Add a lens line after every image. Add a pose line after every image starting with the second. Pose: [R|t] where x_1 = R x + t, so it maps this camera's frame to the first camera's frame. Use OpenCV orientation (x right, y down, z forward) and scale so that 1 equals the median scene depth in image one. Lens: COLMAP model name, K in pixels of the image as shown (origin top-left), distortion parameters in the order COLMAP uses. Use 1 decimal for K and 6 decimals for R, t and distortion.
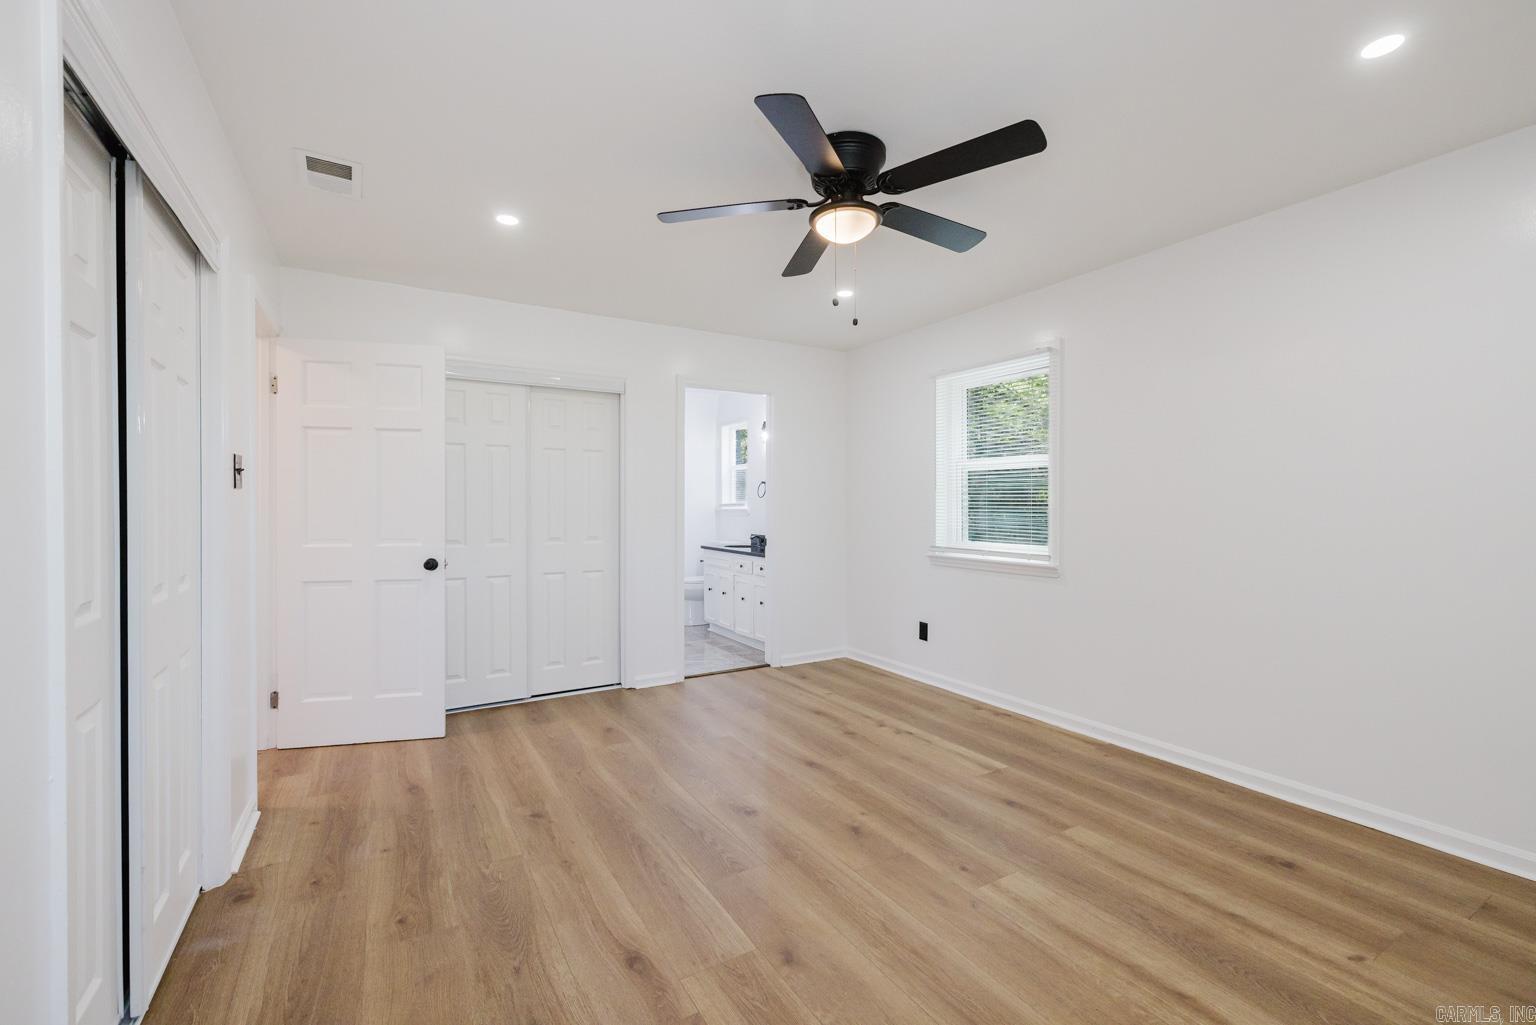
lens RADIAL K [[642.6, 0, 768.0], [0, 642.6, 512.5], [0, 0, 1]] dist [-0.002010, -0.000032]
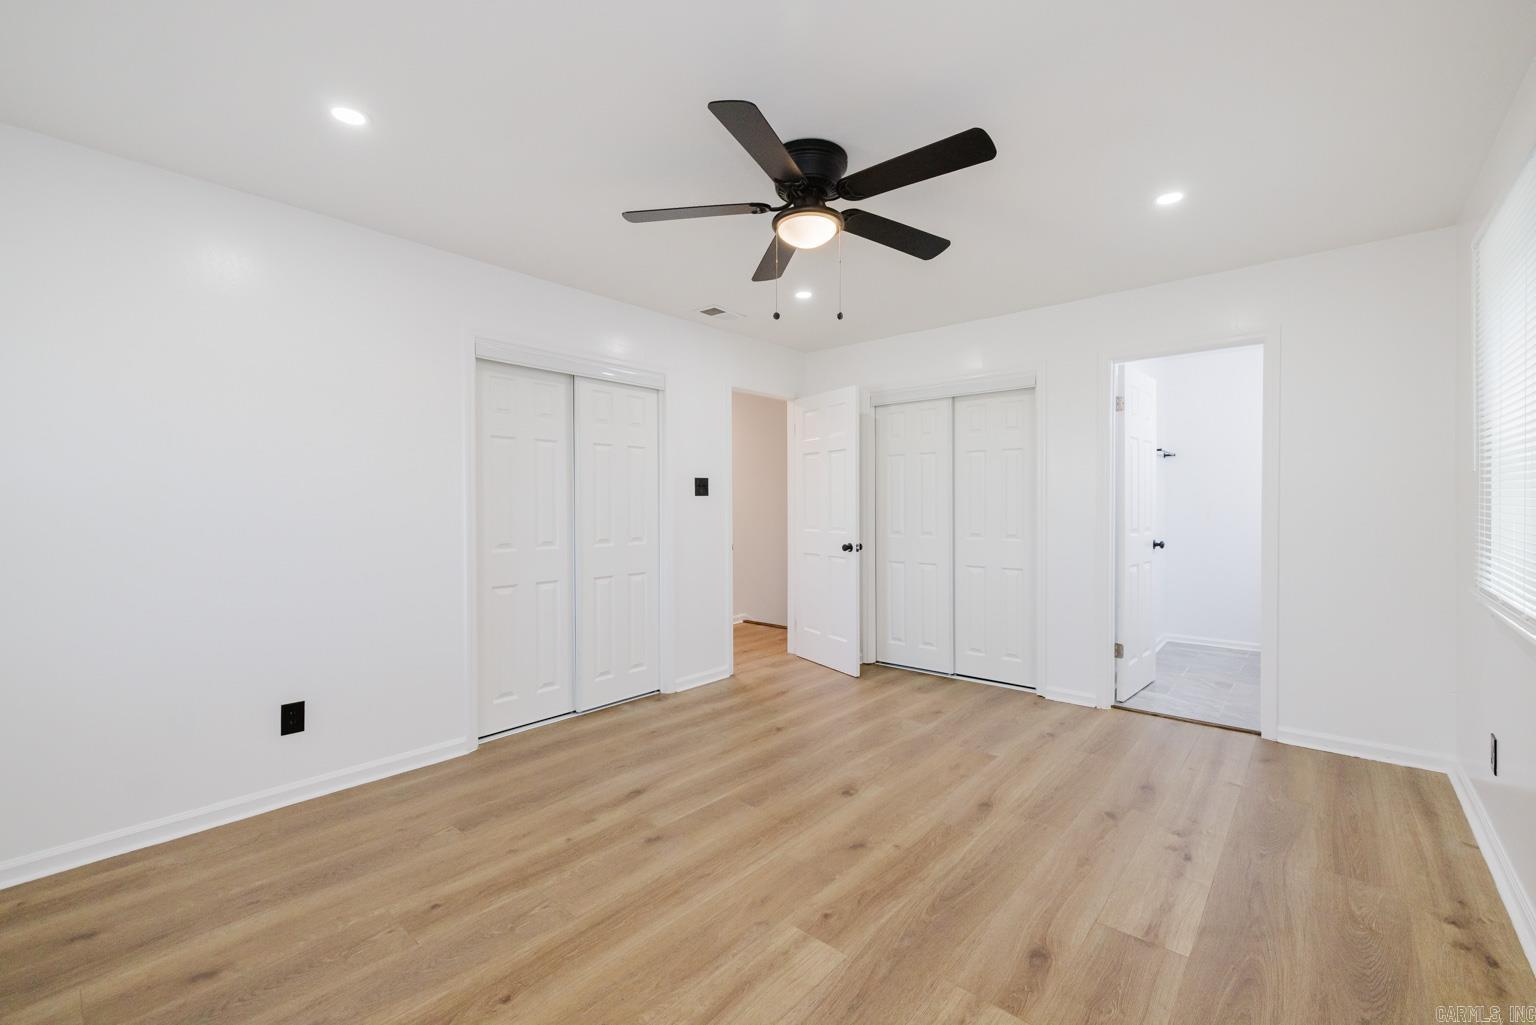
lens RADIAL K [[642.6, 0, 768.0], [0, 642.6, 512.5], [0, 0, 1]] dist [-0.002010, -0.000032]
pose [[0.313249, 0.011025, -0.949607, 0.871969], [-0.004716, 0.999938, 0.010054, -0.006496], [0.949659, 0.001329, 0.313282, 0.506375]]
